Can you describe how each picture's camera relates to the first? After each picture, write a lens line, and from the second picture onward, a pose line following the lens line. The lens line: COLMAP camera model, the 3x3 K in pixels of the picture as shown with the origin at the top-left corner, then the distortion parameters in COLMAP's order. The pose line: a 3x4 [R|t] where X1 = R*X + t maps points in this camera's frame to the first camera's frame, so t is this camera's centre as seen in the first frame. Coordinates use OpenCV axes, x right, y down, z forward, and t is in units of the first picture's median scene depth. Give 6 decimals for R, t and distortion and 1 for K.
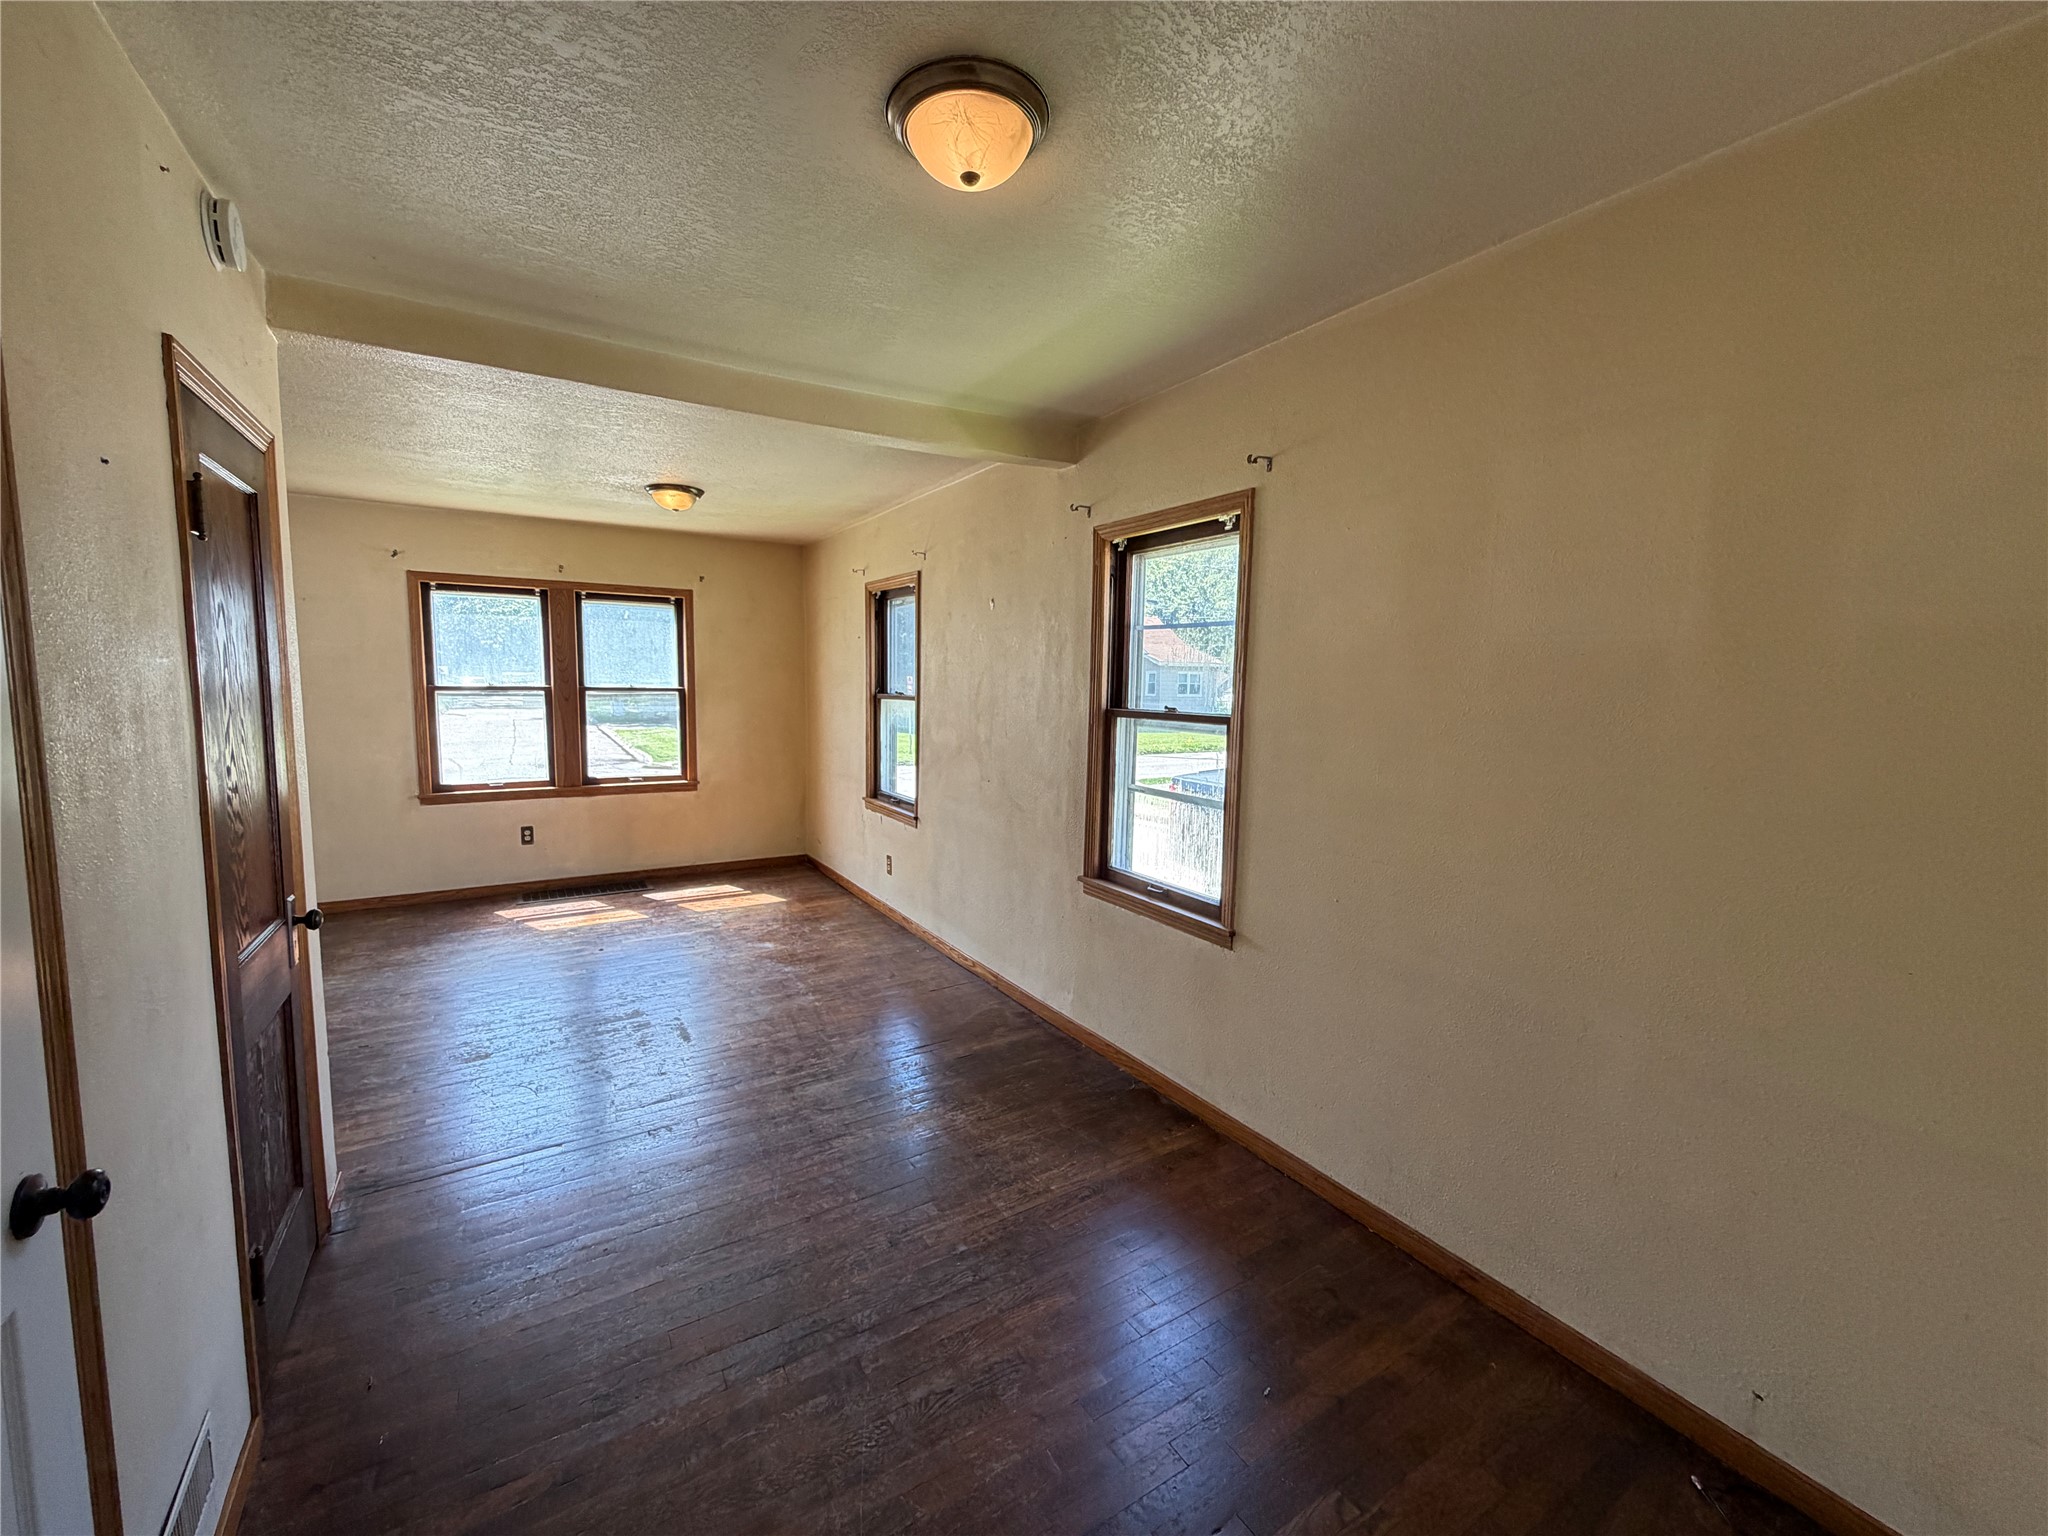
lens RADIAL K [[812.7, 0, 1022.0], [0, 812.7, 771.0], [0, 0, 1]] dist [-0.000506, -0.000167]
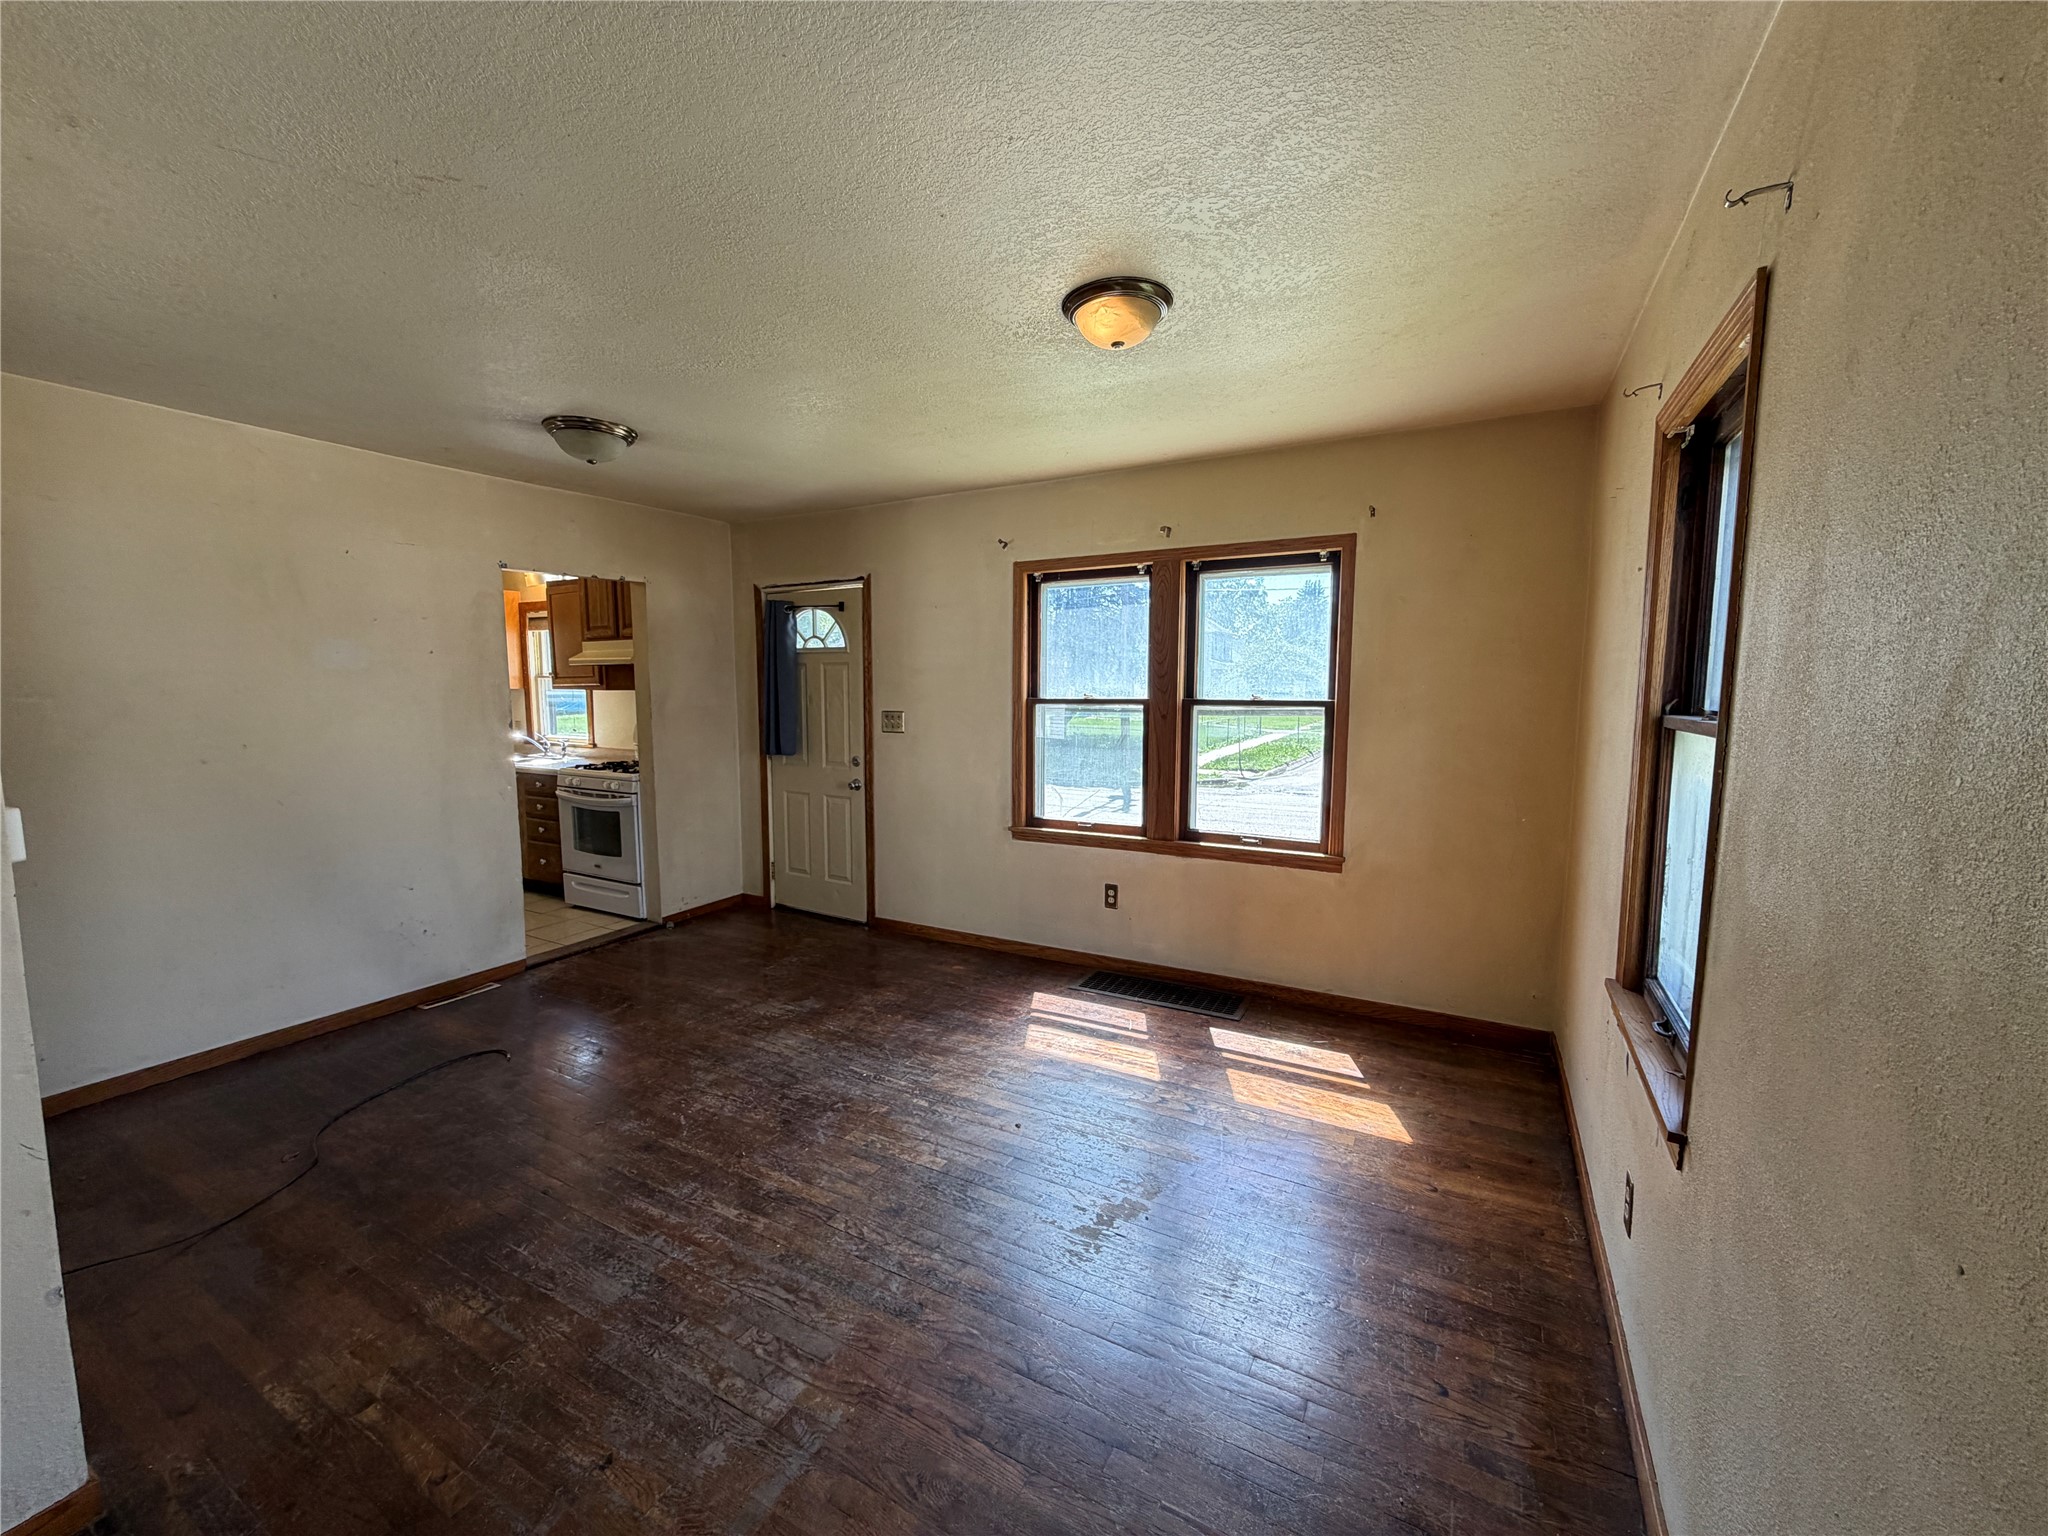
lens RADIAL K [[812.7, 0, 1022.0], [0, 812.7, 771.0], [0, 0, 1]] dist [-0.000506, -0.000167]
pose [[0.486871, 0.070300, -0.870640, -0.001163], [-0.090478, 0.995453, 0.029782, -0.051665], [0.868775, 0.064274, 0.491018, 0.553529]]
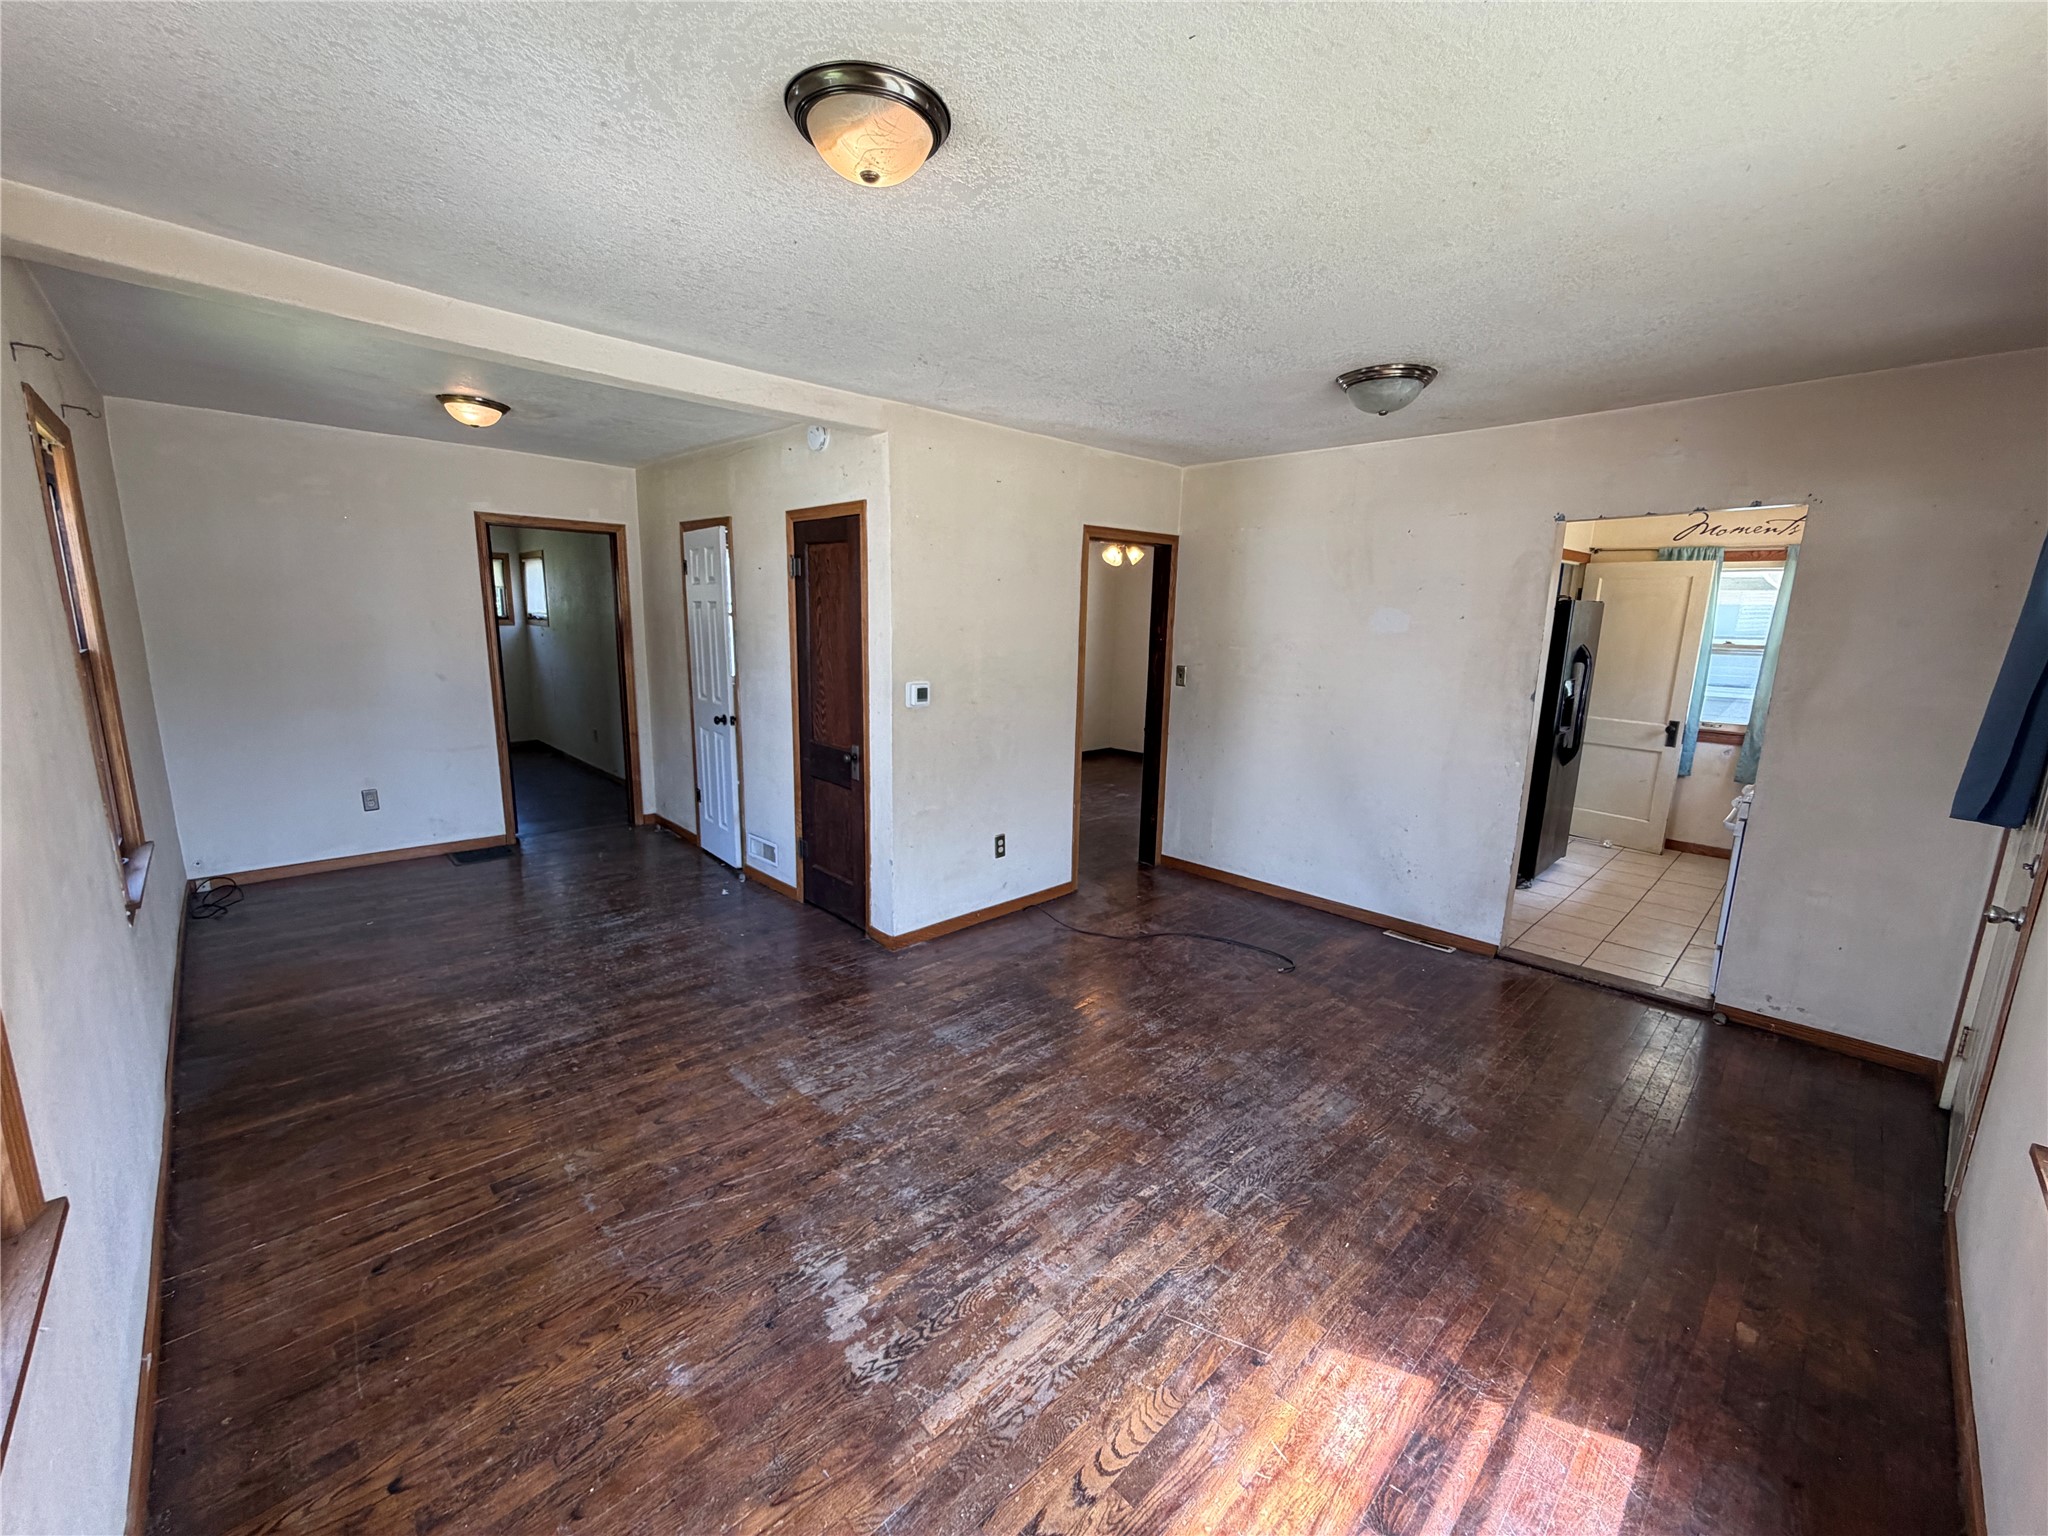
lens RADIAL K [[821.3, 0, 1019.6], [0, 821.3, 769.7], [0, 0, 1]] dist [-0.000553, -0.000269]
pose [[-0.977573, -0.004163, -0.210557, -0.319888], [-0.066868, 0.954204, 0.291589, -0.142048], [0.199700, 0.299129, -0.933082, 1.083465]]
